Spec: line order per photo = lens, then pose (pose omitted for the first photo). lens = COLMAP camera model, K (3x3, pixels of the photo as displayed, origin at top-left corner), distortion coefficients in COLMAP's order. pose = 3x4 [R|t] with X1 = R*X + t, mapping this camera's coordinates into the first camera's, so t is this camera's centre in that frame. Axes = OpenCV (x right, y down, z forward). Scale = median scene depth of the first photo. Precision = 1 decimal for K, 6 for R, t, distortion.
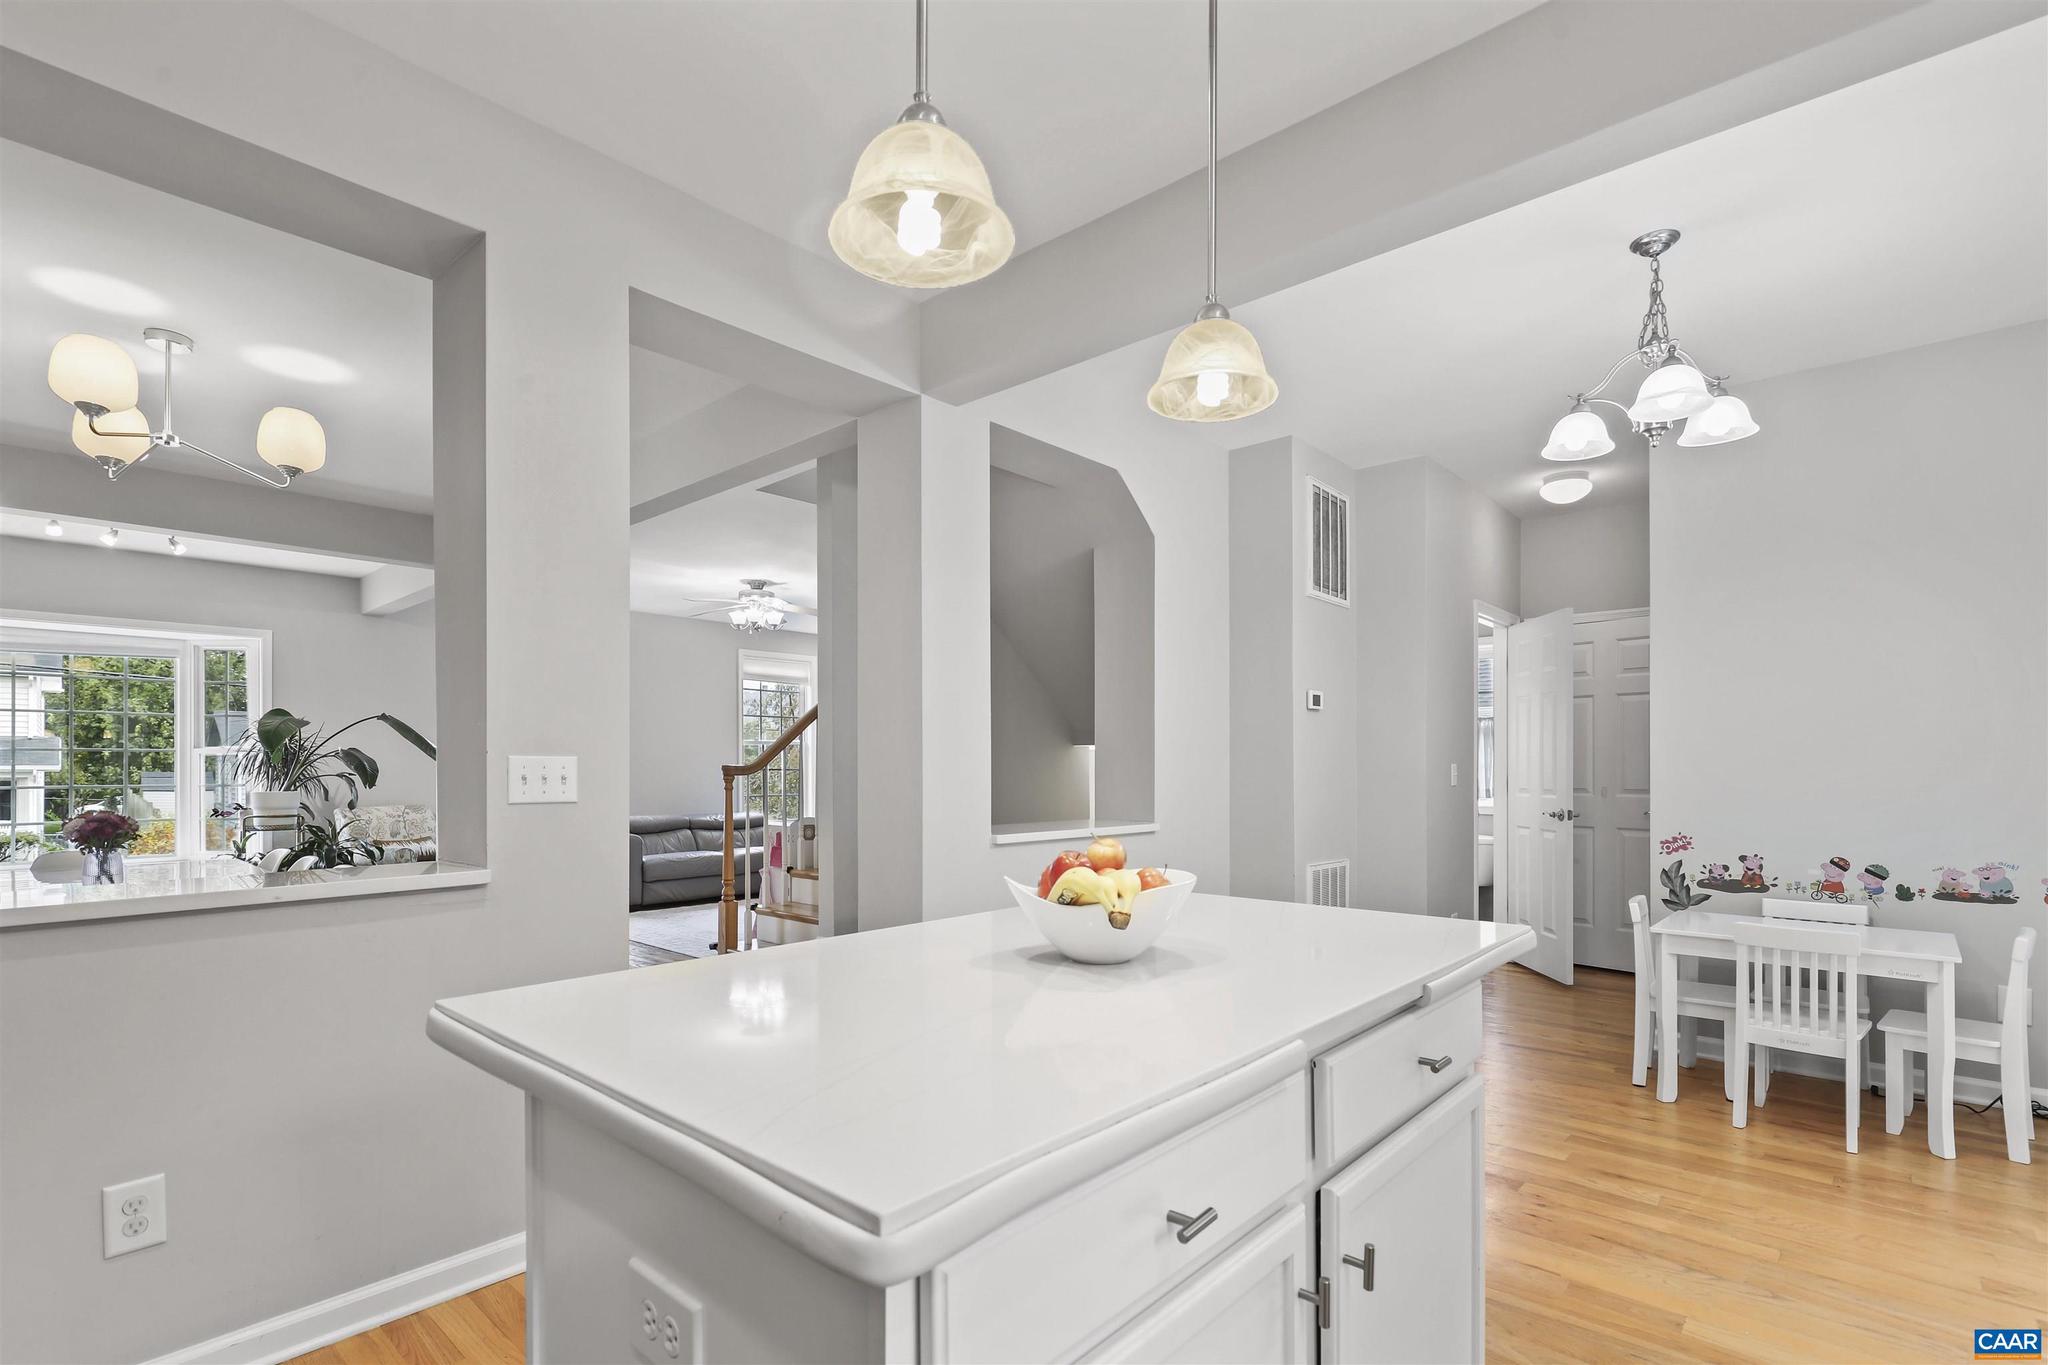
lens RADIAL K [[941.1, 0, 1003.0], [0, 941.1, 774.7], [0, 0, 1]] dist [0.007154, -0.001311]
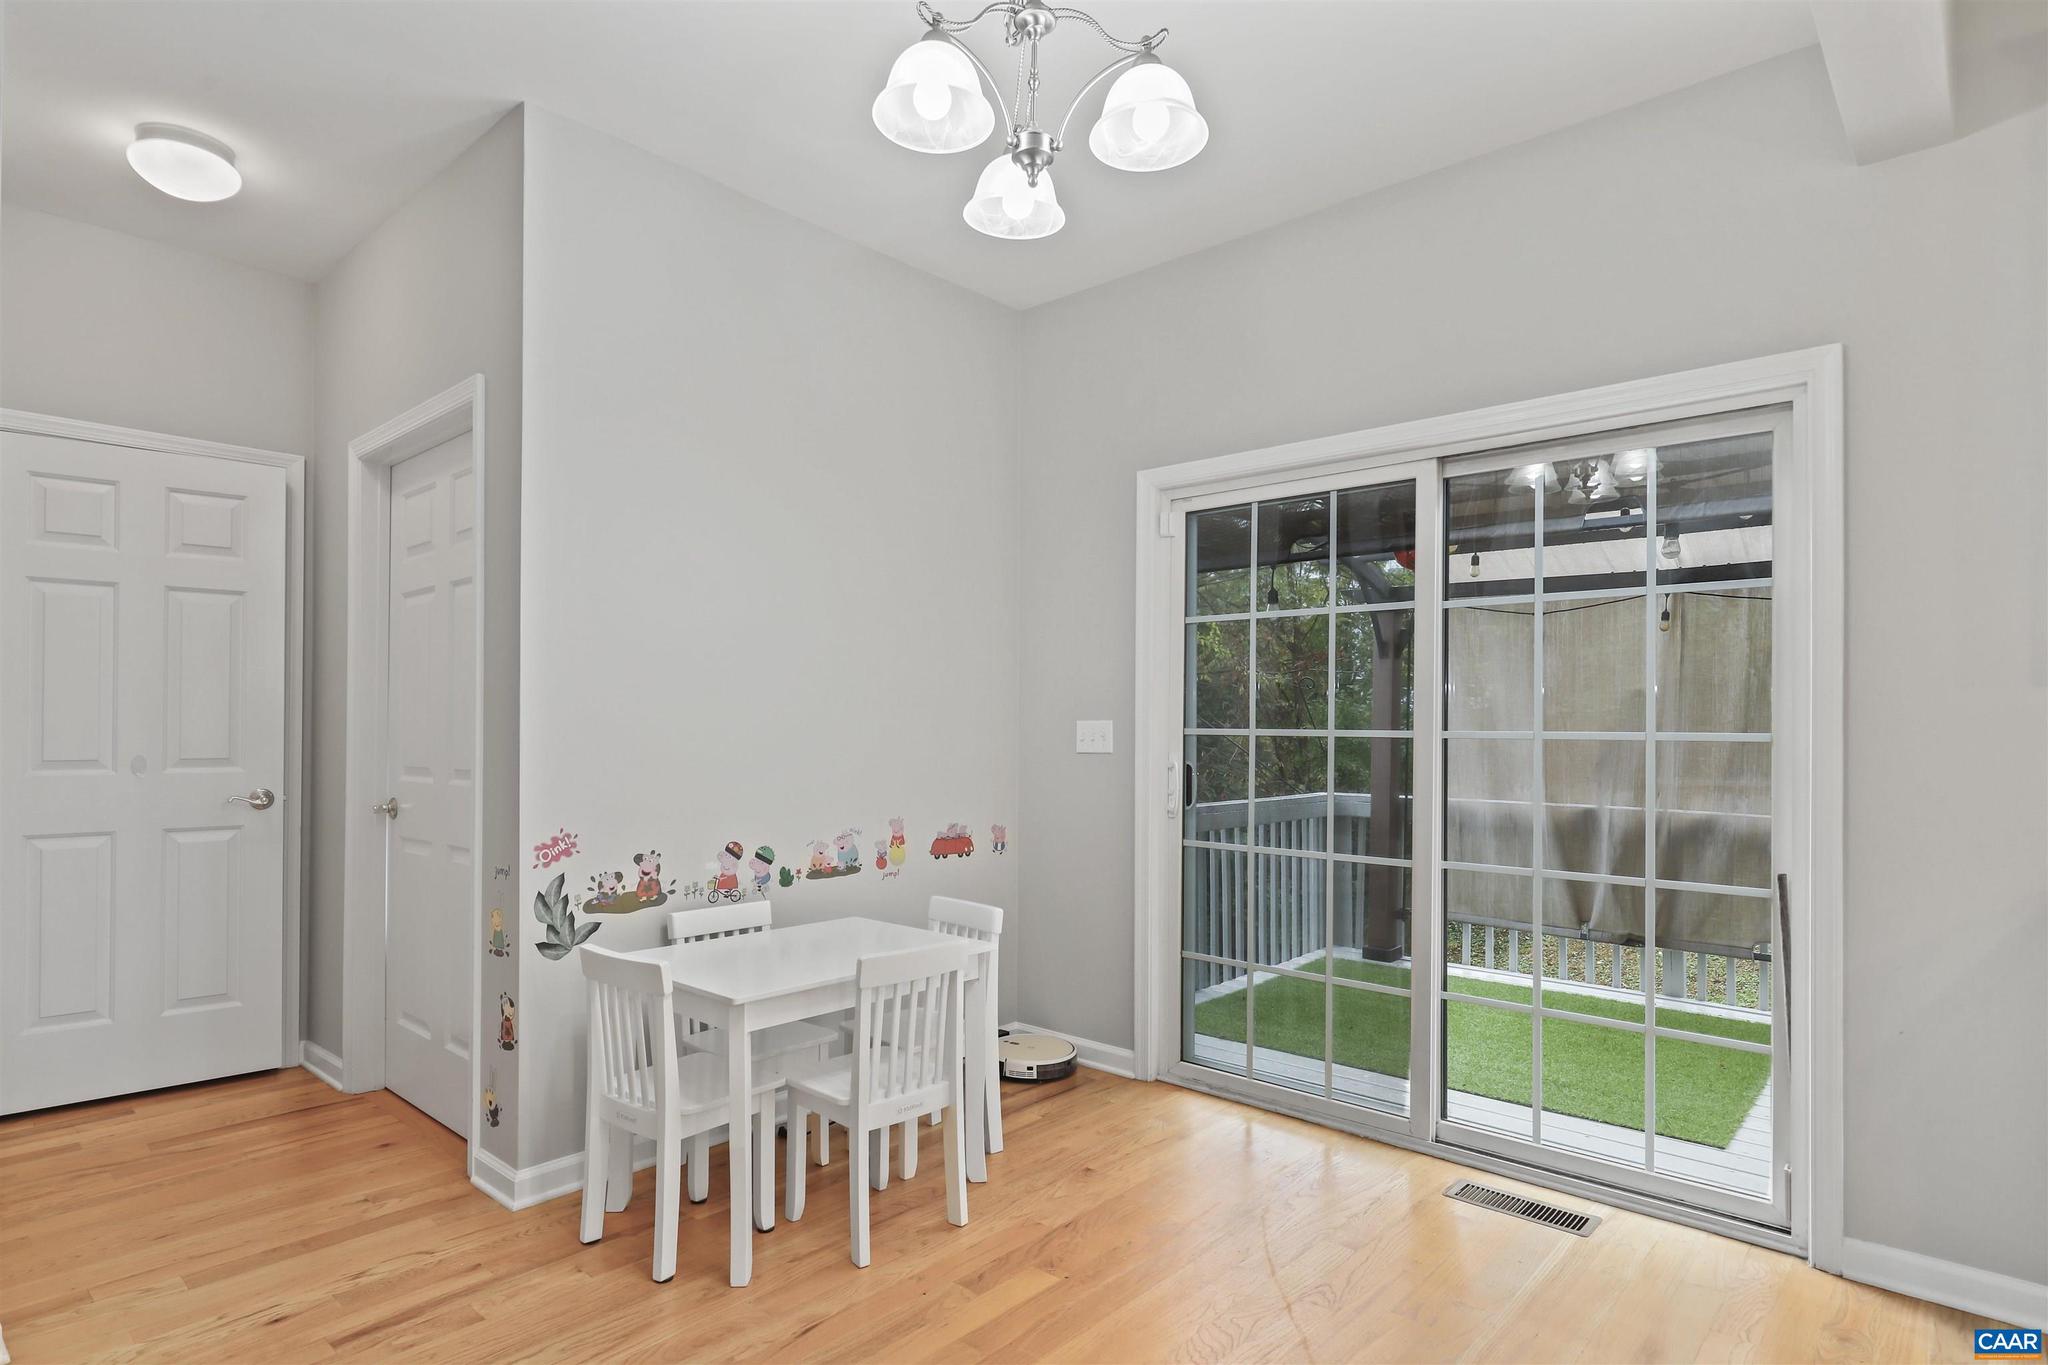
lens RADIAL K [[1133.4, 0, 1024.0], [0, 1133.4, 693.8], [0, 0, 1]] dist [-0.002168, -0.000545]
pose [[-0.002419, 0.021970, 0.999756, -0.025589], [0.003432, 0.999753, -0.021962, -0.010135], [-0.999991, 0.003378, -0.002494, 0.735437]]
